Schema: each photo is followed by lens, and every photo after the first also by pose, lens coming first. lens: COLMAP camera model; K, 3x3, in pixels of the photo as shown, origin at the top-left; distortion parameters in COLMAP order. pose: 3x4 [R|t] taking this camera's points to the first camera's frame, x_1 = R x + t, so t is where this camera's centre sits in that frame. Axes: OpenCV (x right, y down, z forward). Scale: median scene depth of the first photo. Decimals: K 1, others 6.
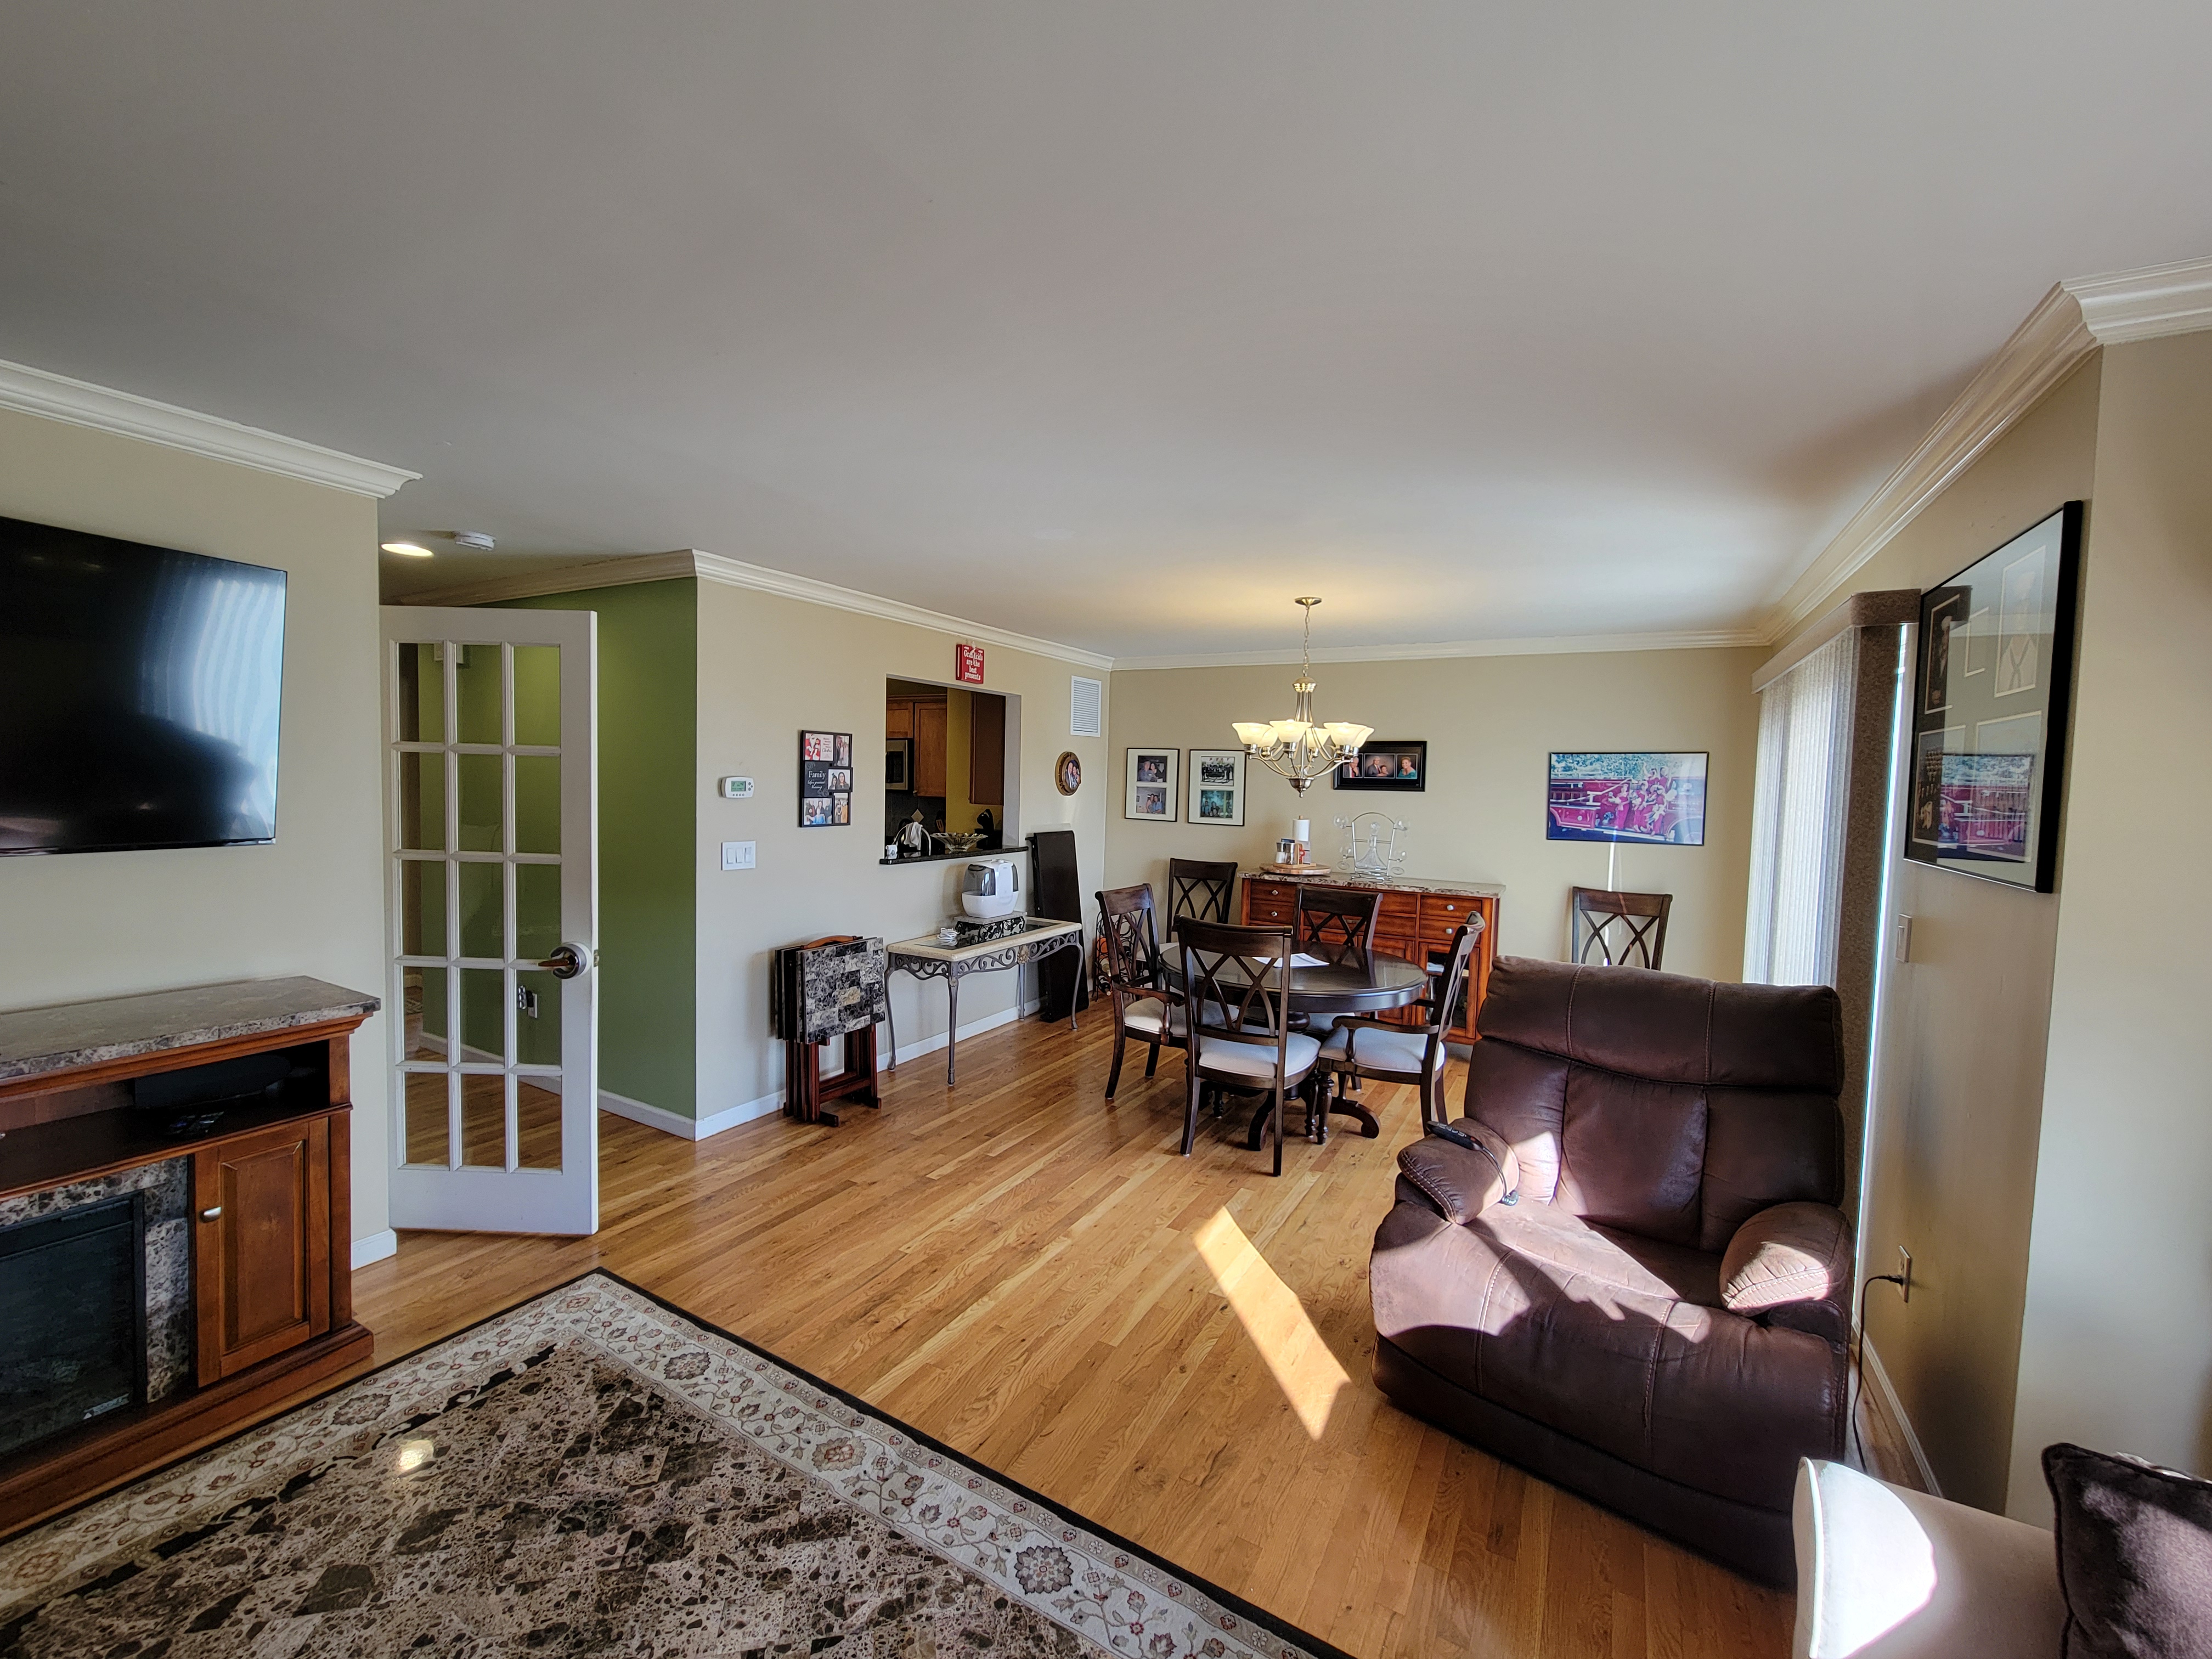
lens RADIAL K [[890.4, 0, 1101.5], [0, 890.4, 824.2], [0, 0, 1]] dist [0.000177, -0.001707]
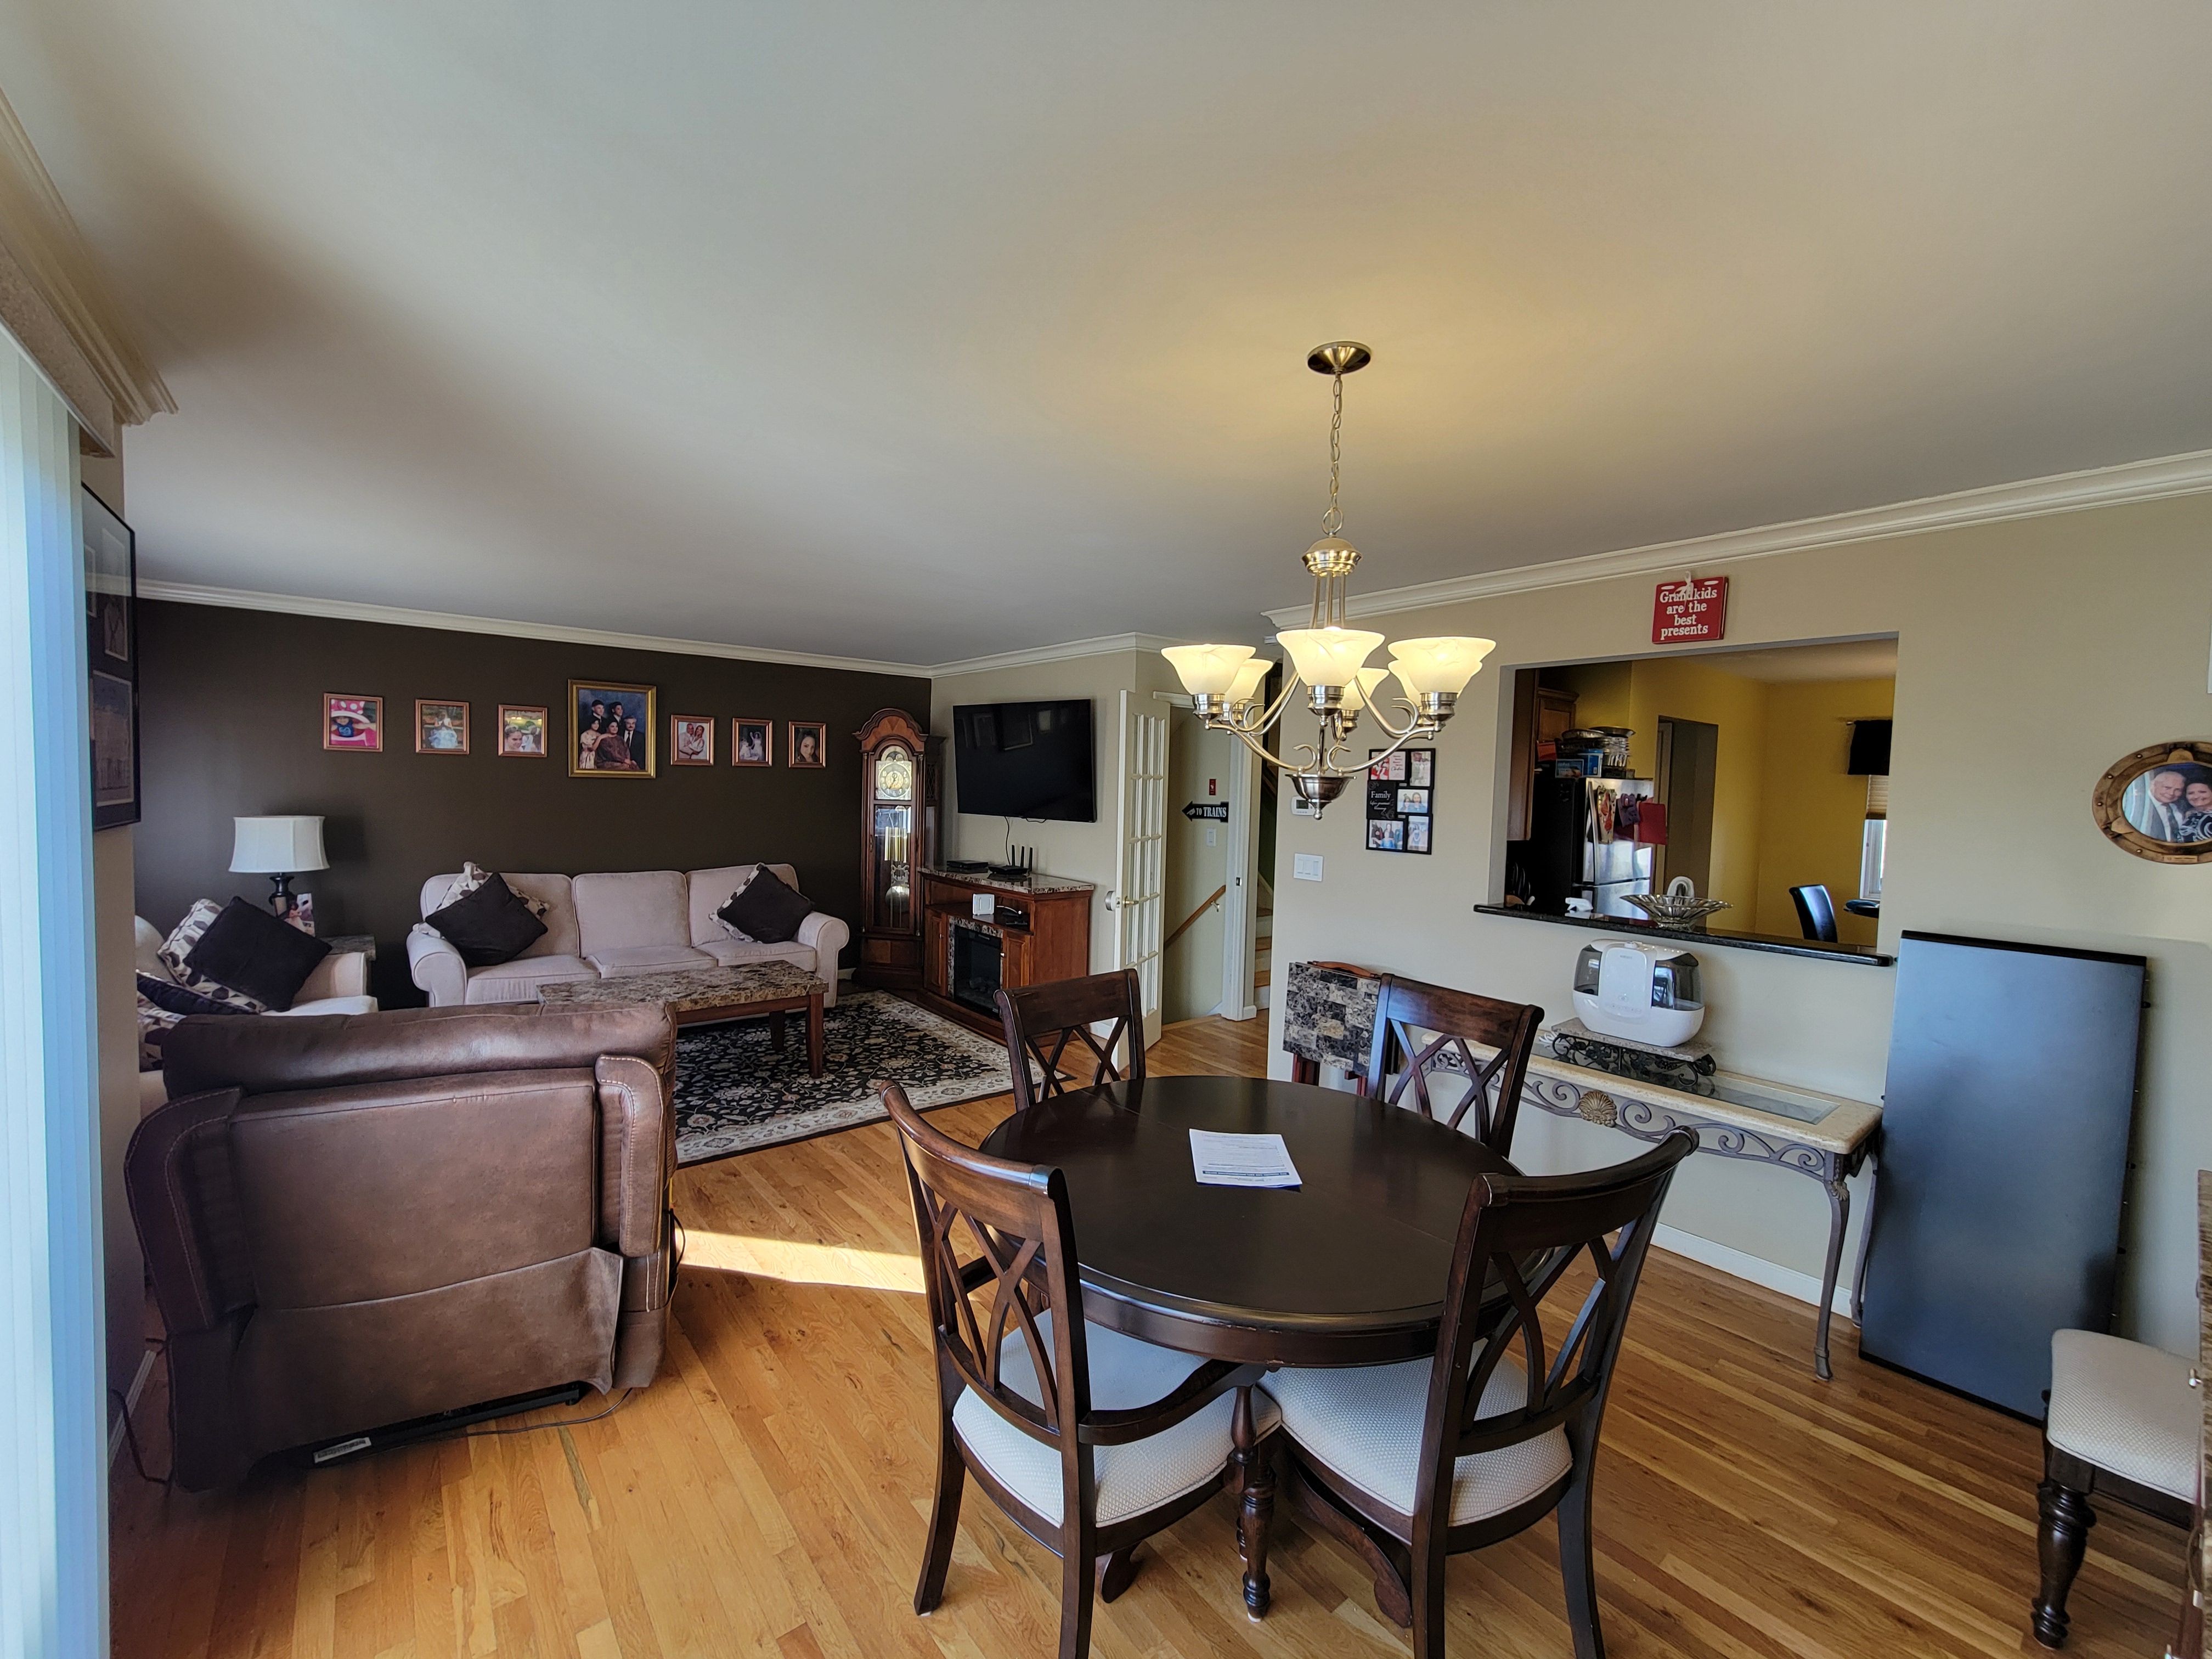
lens RADIAL K [[900.2, 0, 1099.0], [0, 900.2, 829.6], [0, 0, 1]] dist [-0.001787, -0.000320]
pose [[-0.363653, 0.007741, -0.931502, 0.675854], [-0.086380, 0.995377, 0.041995, -0.033721], [0.927521, 0.095735, -0.361303, 1.070988]]
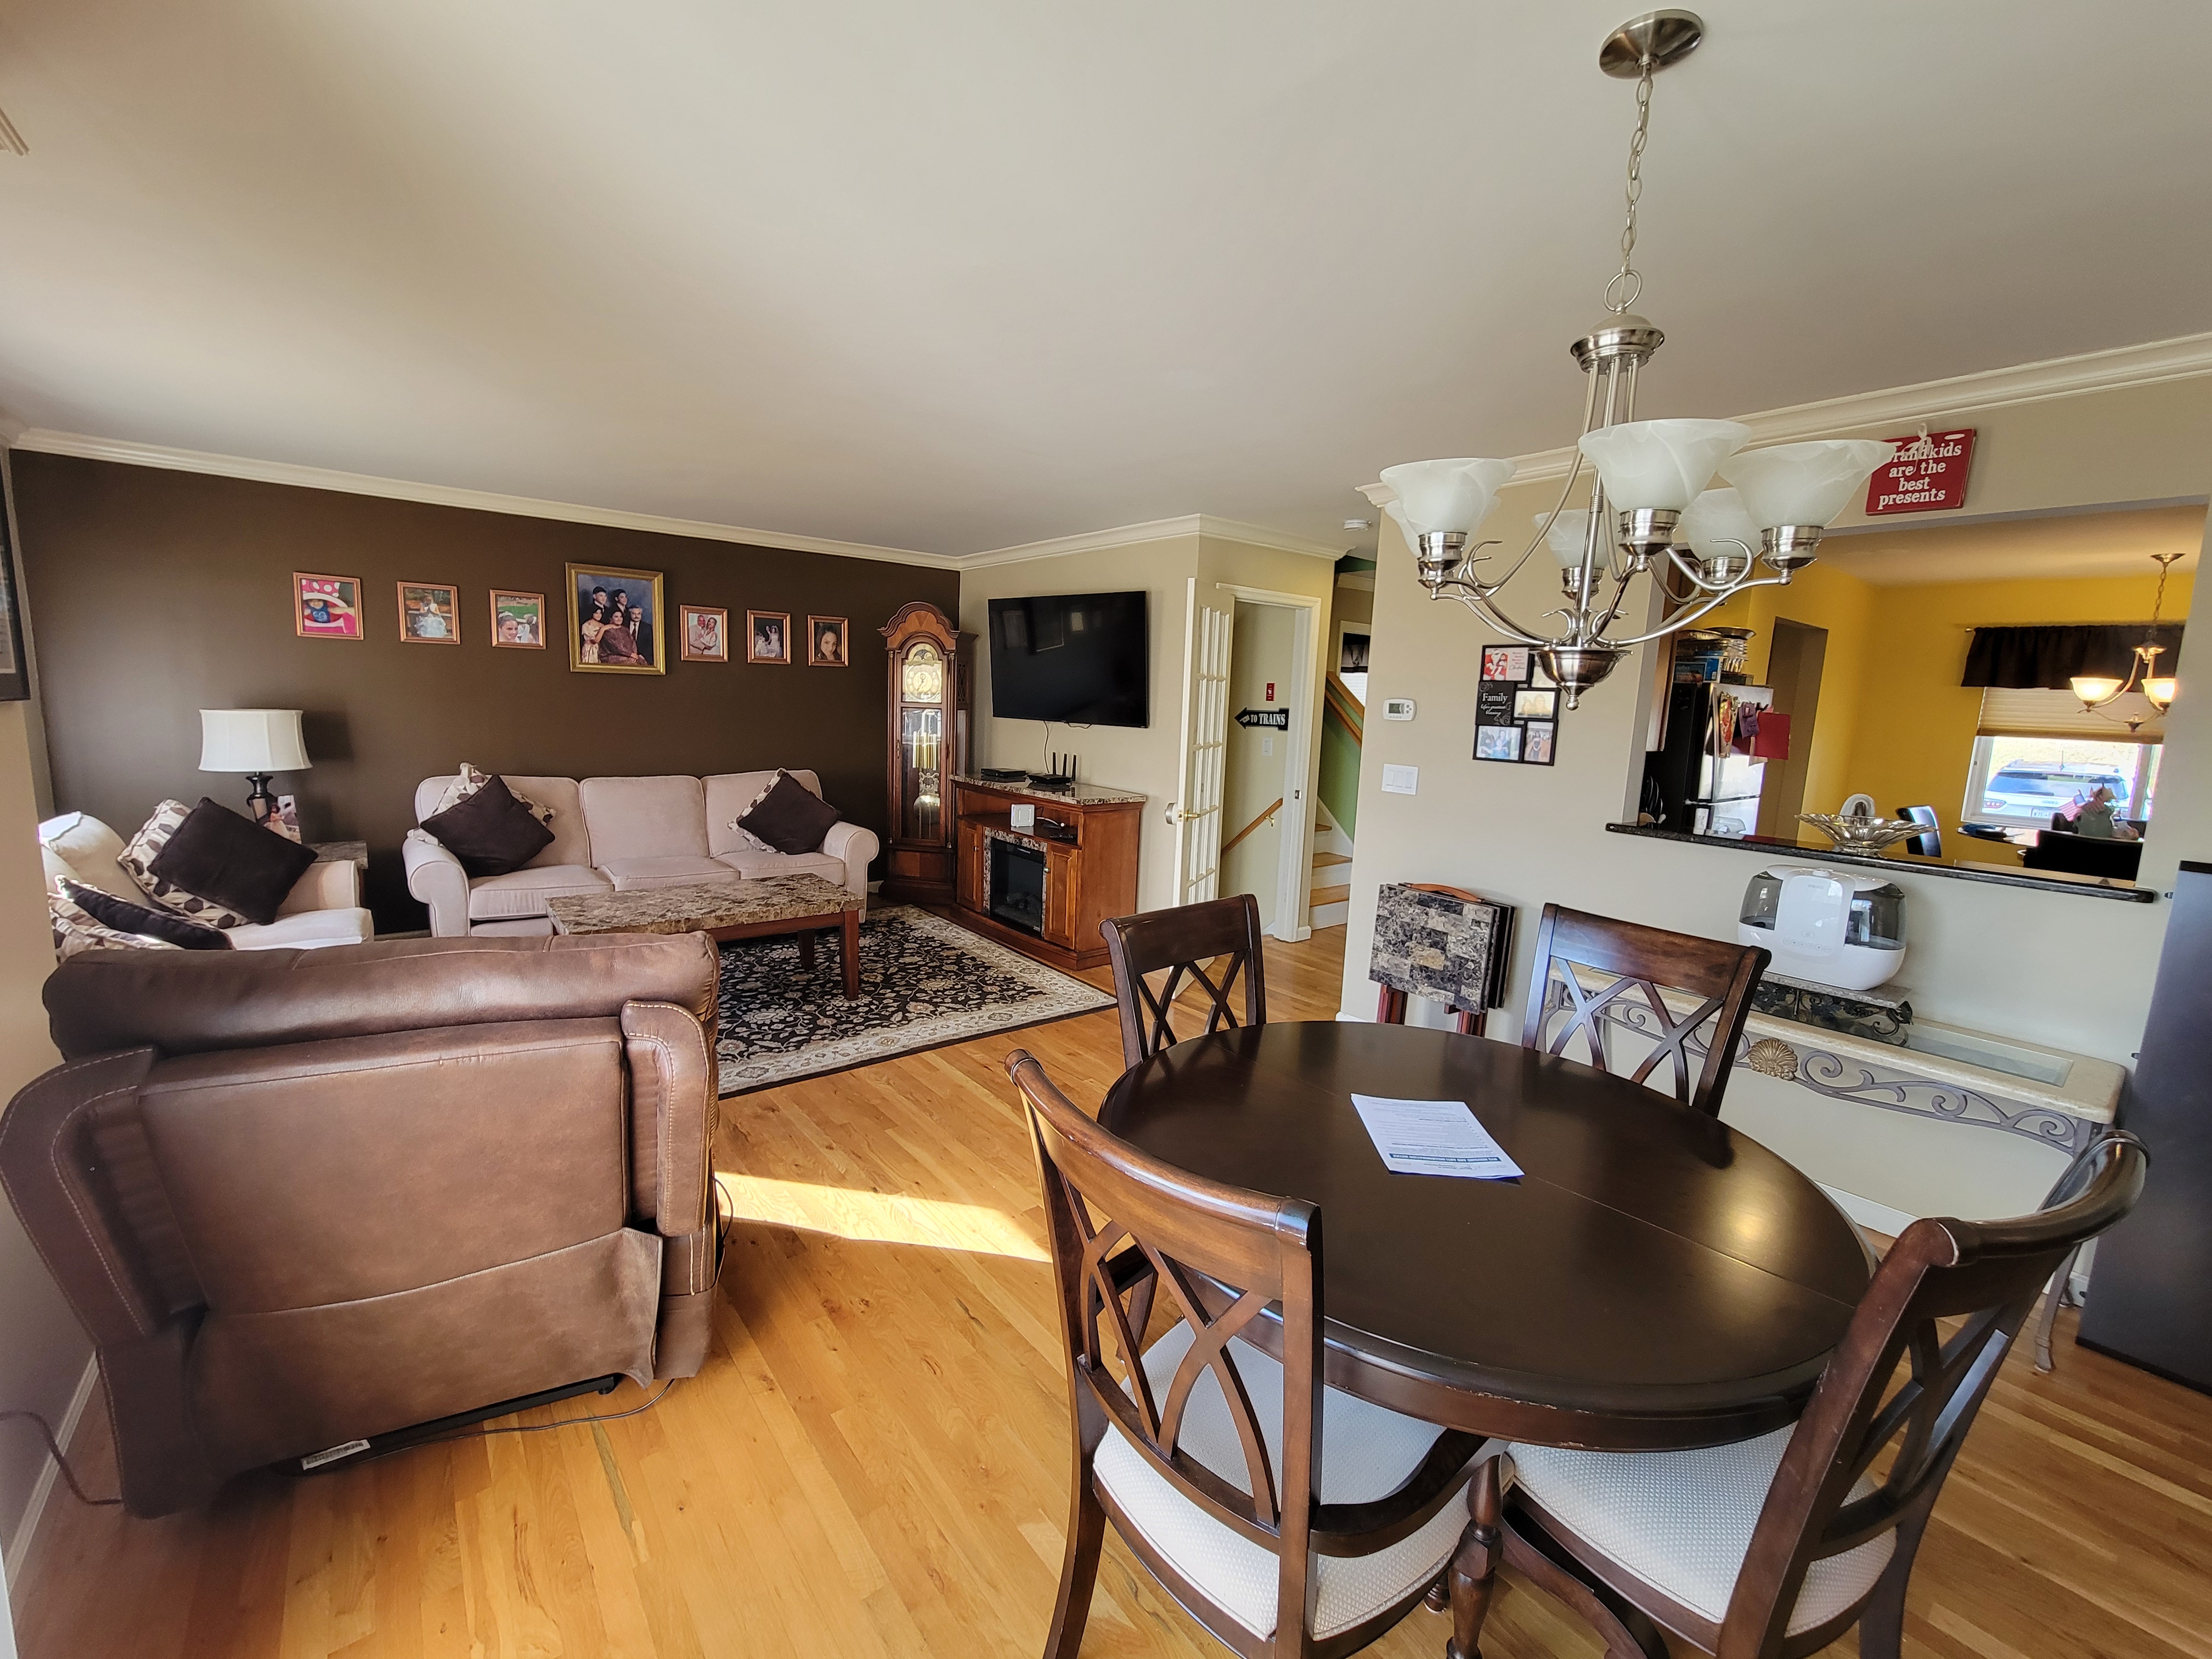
lens RADIAL K [[890.4, 0, 1101.5], [0, 890.4, 824.2], [0, 0, 1]] dist [0.000177, -0.001707]
pose [[-0.362328, 0.088344, -0.927854, 0.593935], [-0.098479, 0.986297, 0.132364, -0.013349], [0.926833, 0.139334, -0.348663, 0.966303]]
